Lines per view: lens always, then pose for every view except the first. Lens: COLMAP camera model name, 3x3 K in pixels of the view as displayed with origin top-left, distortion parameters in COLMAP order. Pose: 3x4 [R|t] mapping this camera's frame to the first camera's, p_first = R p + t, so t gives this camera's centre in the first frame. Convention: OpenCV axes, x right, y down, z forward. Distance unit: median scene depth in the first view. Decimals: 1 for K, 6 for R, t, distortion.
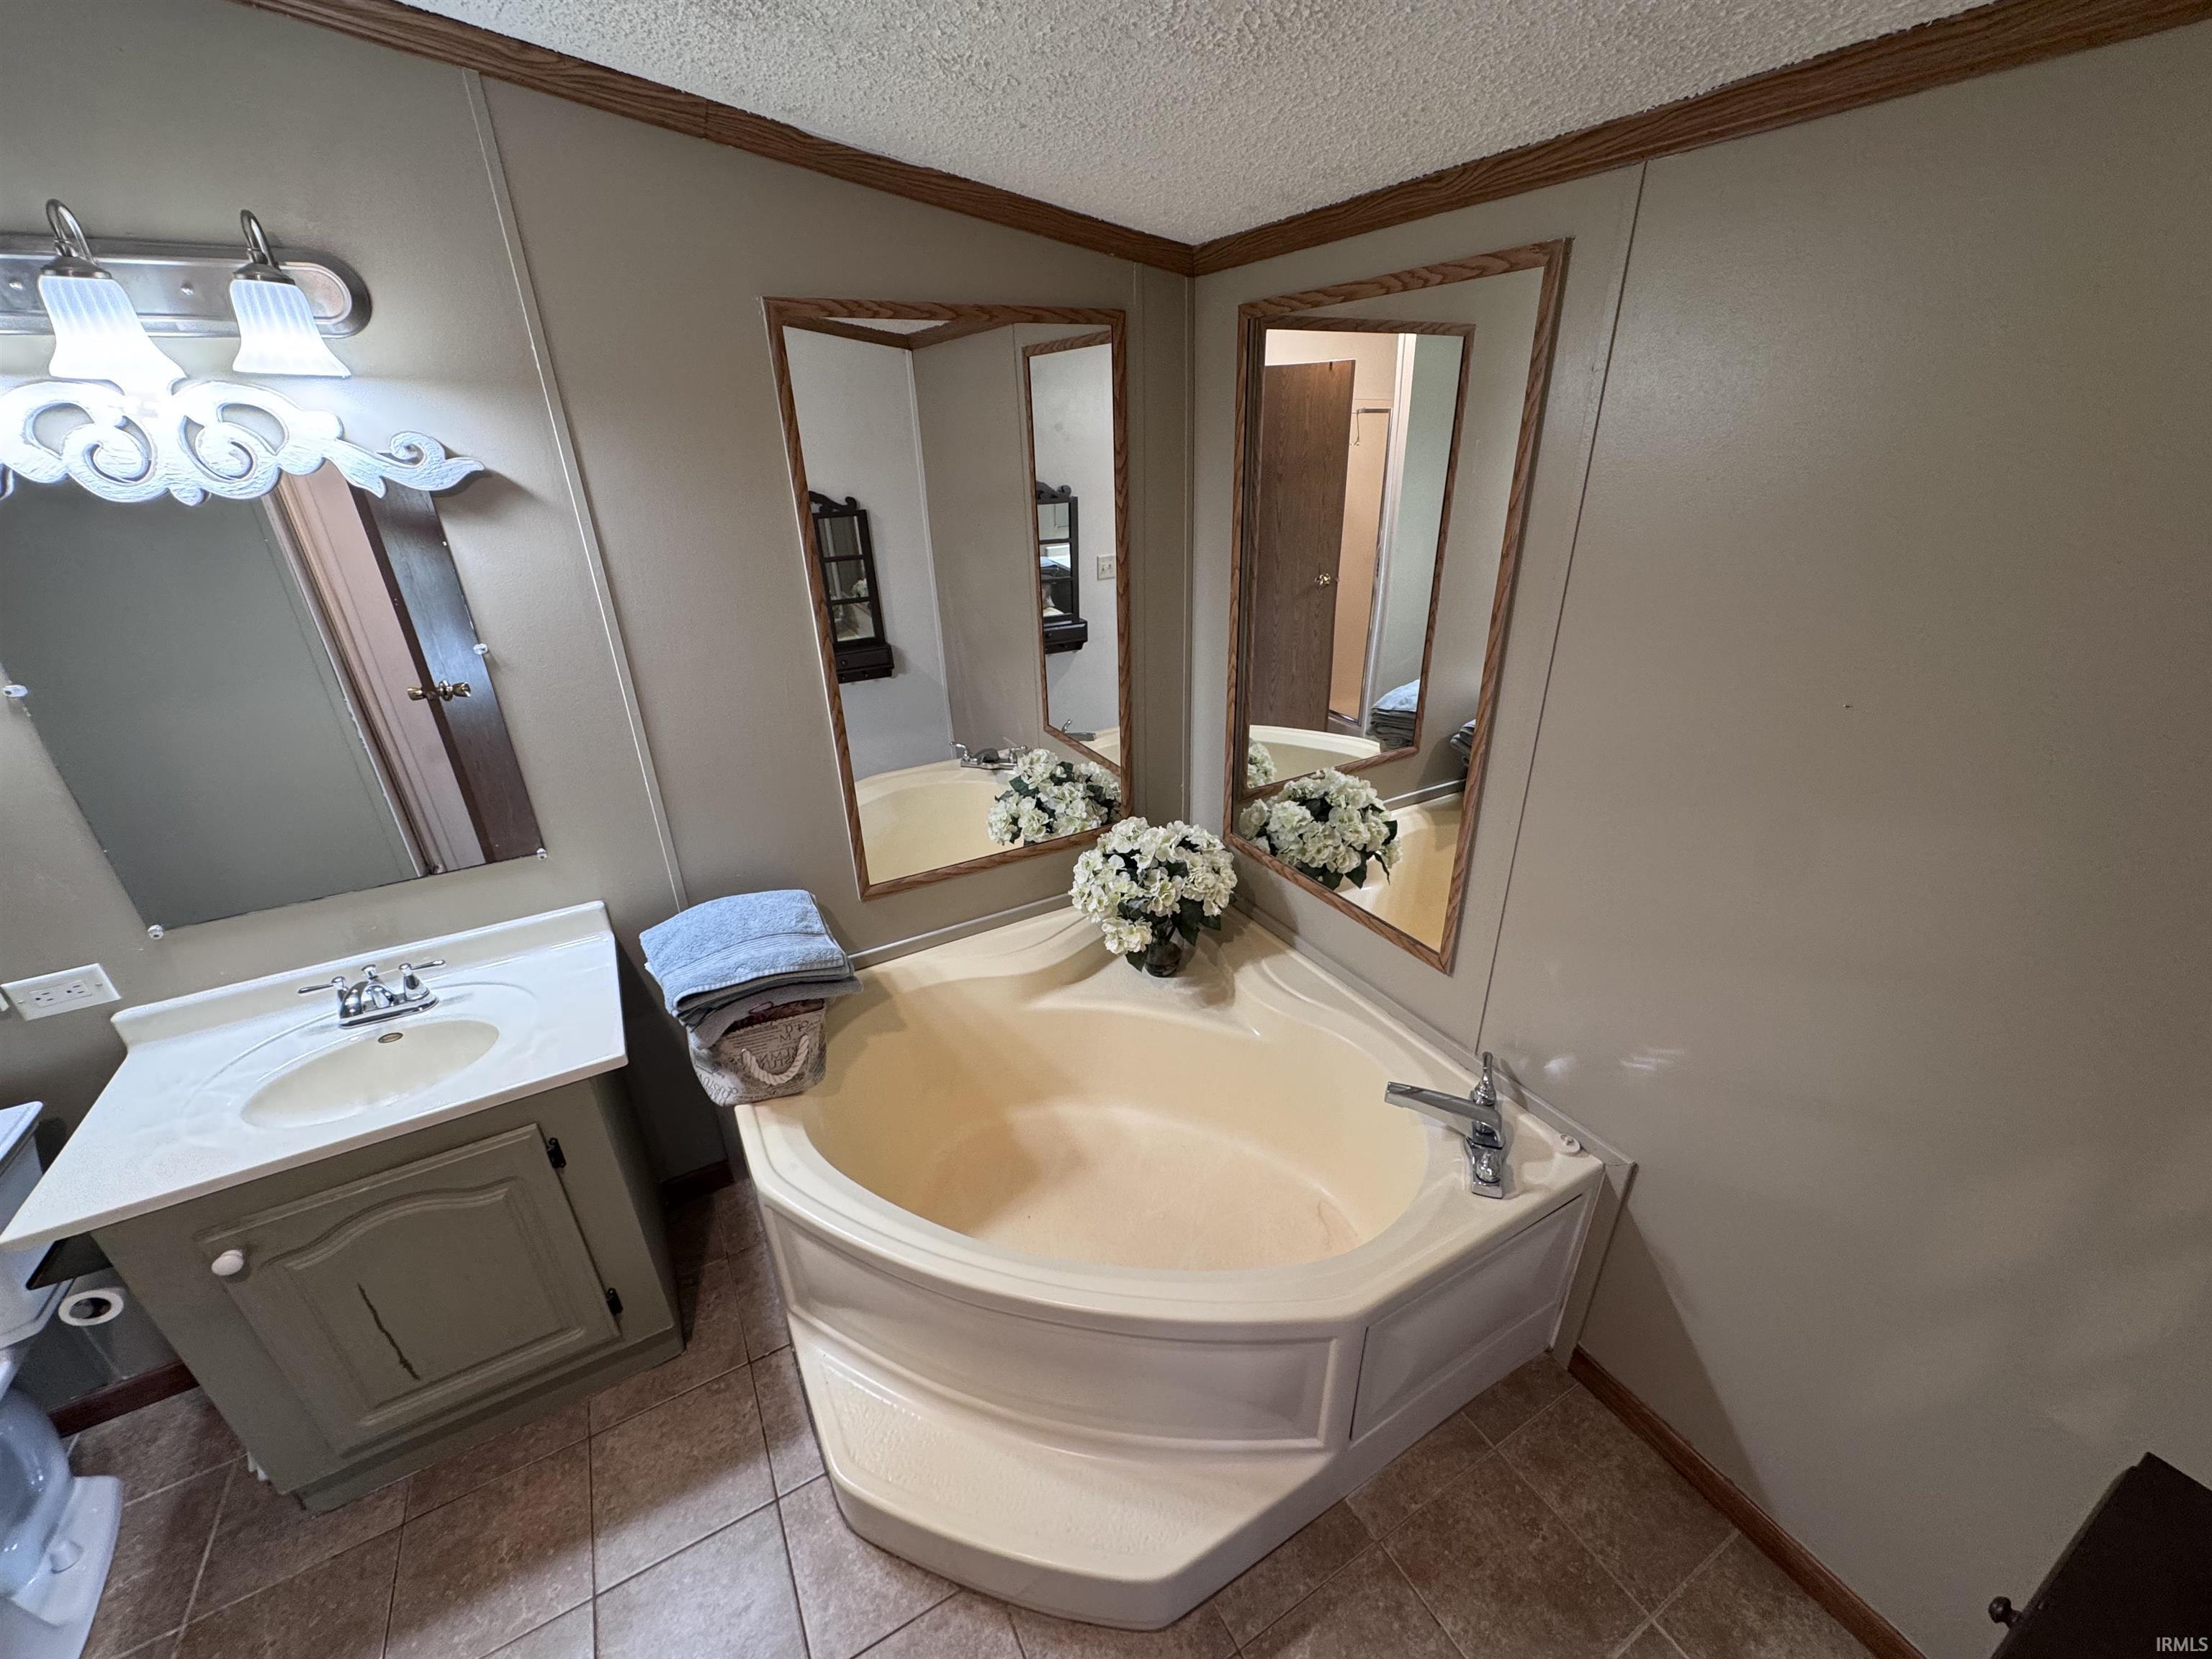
lens RADIAL K [[881.9, 0, 1101.5], [0, 881.9, 833.0], [0, 0, 1]] dist [-0.001500, 0.000351]
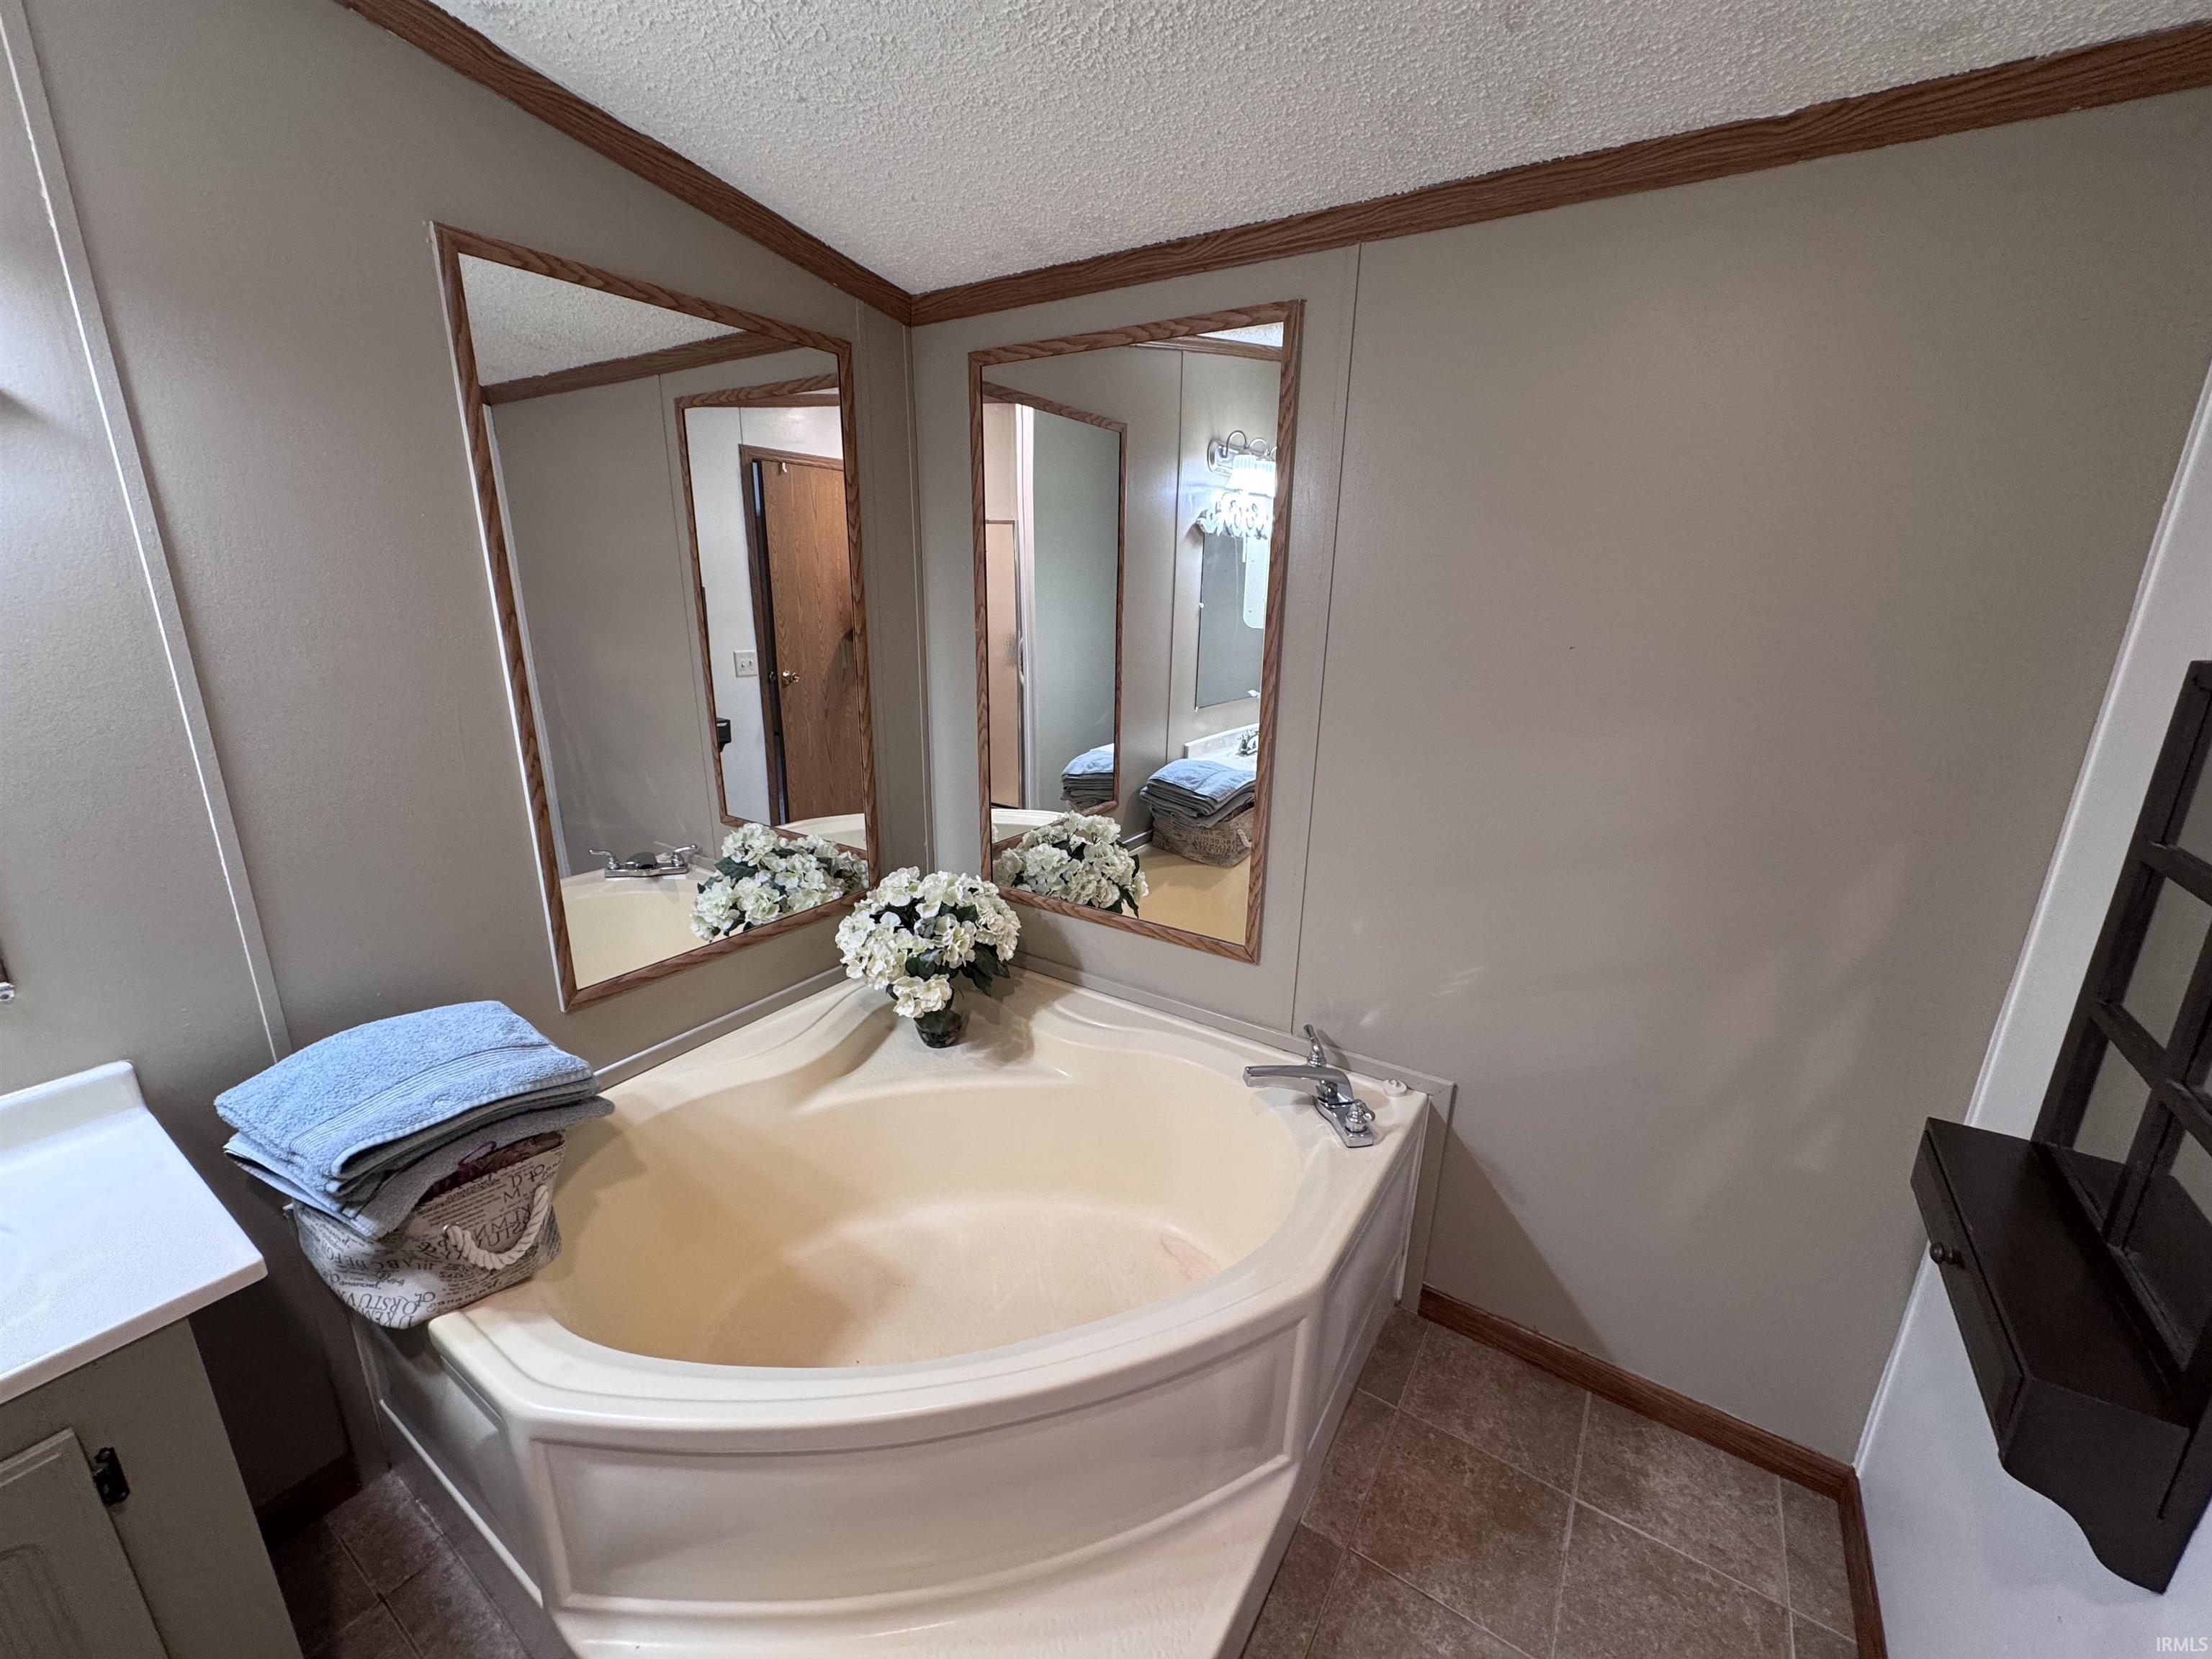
lens RADIAL K [[881.9, 0, 1107.3], [0, 881.9, 831.2], [0, 0, 1]] dist [-0.001500, 0.000351]
pose [[0.886468, -0.086052, 0.454719, -0.232237], [0.155859, 0.980675, -0.118259, 0.105021], [-0.435755, 0.175704, 0.882749, 0.123328]]
